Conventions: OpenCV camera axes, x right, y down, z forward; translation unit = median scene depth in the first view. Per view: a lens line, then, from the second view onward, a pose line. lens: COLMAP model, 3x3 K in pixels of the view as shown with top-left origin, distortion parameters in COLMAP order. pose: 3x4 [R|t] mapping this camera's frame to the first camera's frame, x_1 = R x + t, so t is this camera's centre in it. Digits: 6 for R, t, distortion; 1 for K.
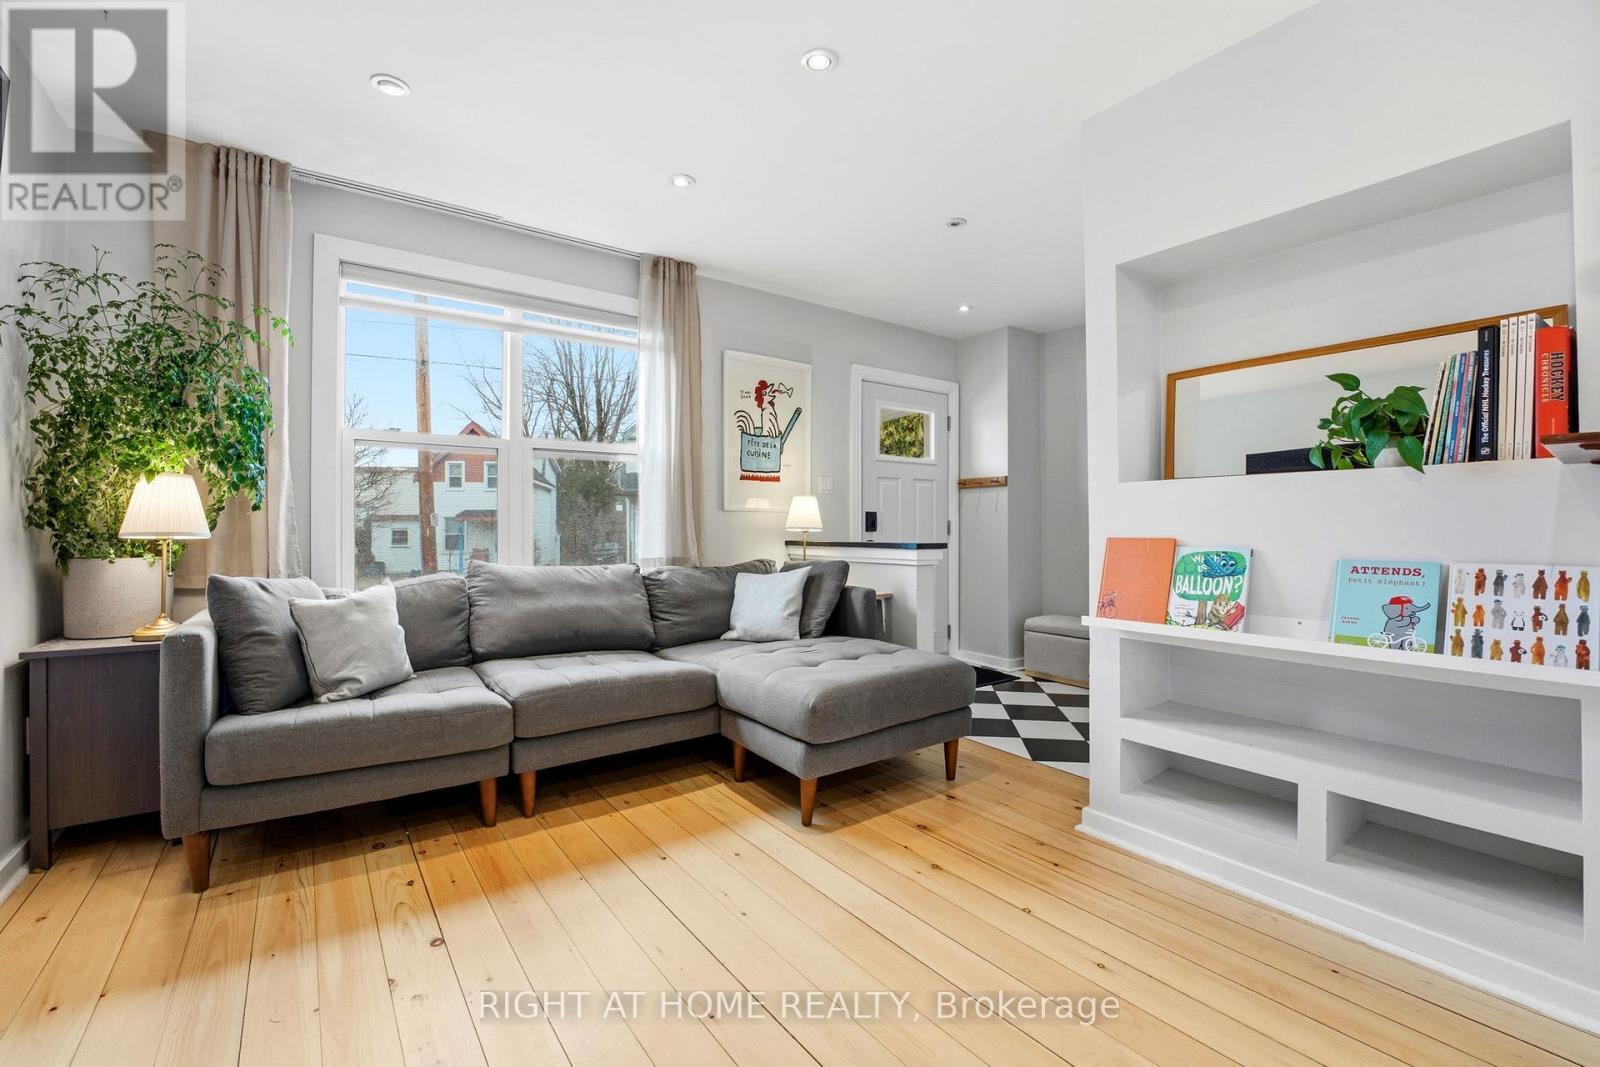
lens RADIAL K [[666.4, 0, 799.1], [0, 666.4, 547.2], [0, 0, 1]] dist [-0.034800, 0.006709]
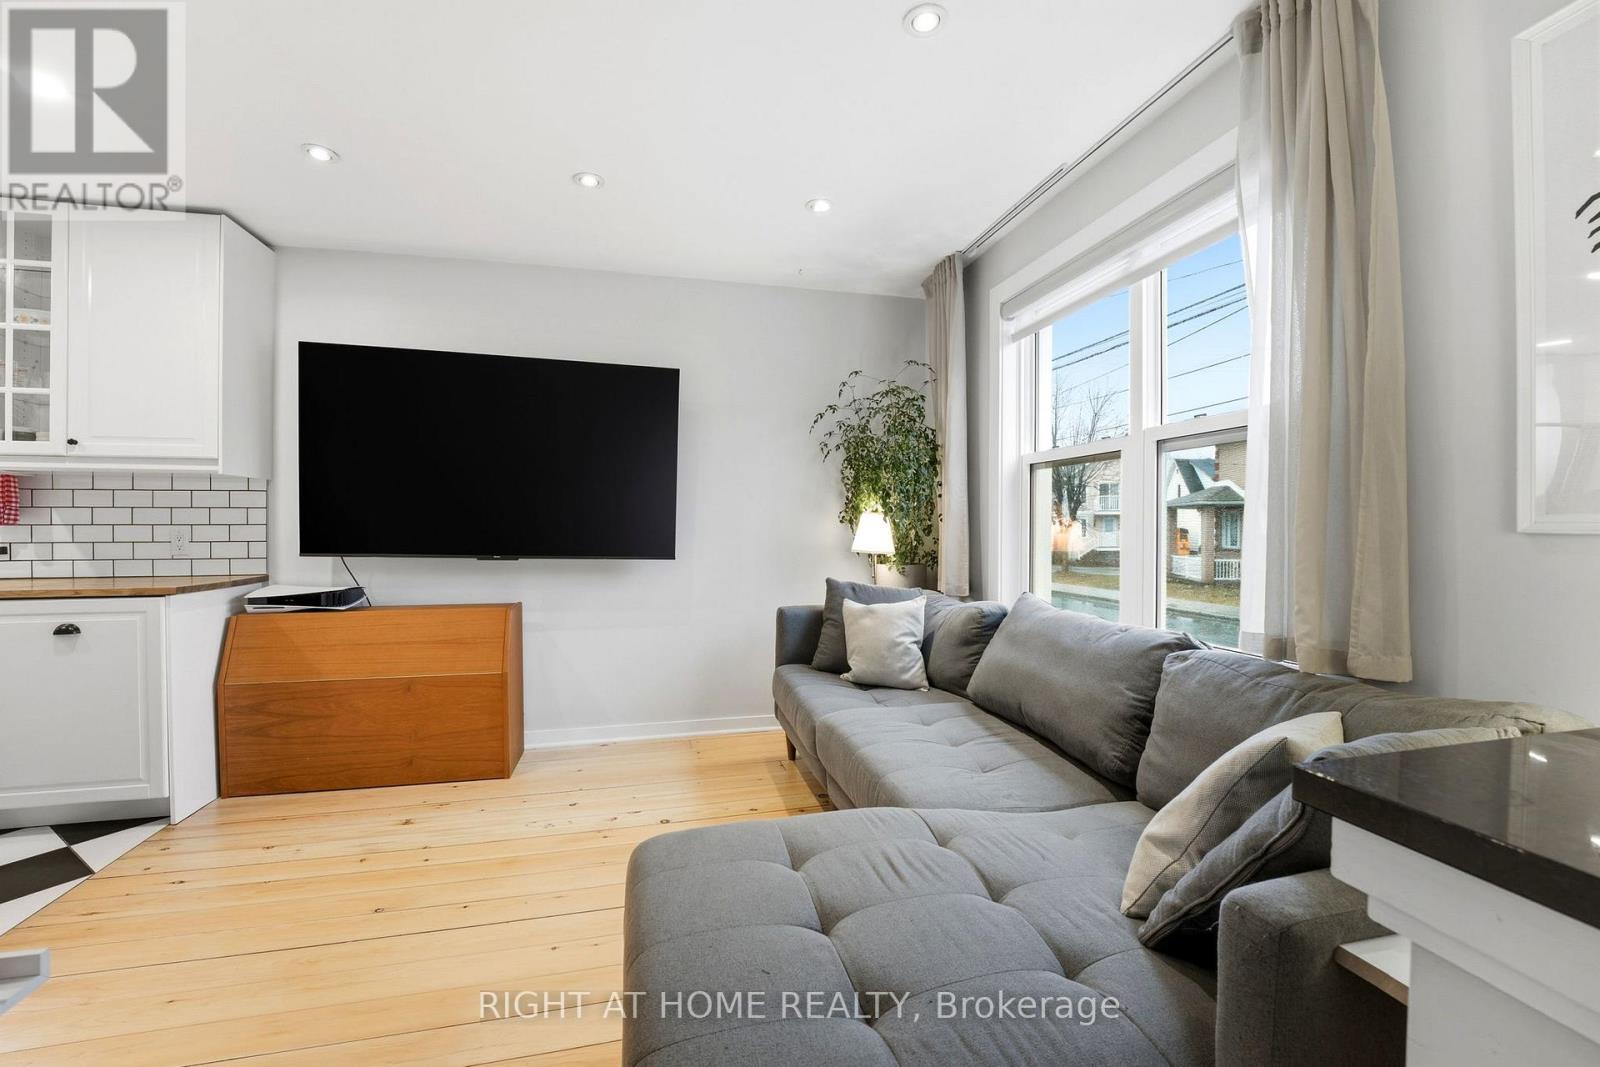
lens RADIAL K [[666.4, 0, 799.1], [0, 666.4, 547.2], [0, 0, 1]] dist [-0.034800, 0.006709]
pose [[-0.391974, 0.031680, -0.919431, 0.384544], [-0.029170, 0.998476, 0.046840, -0.066563], [0.919514, 0.045180, -0.390452, 0.967109]]
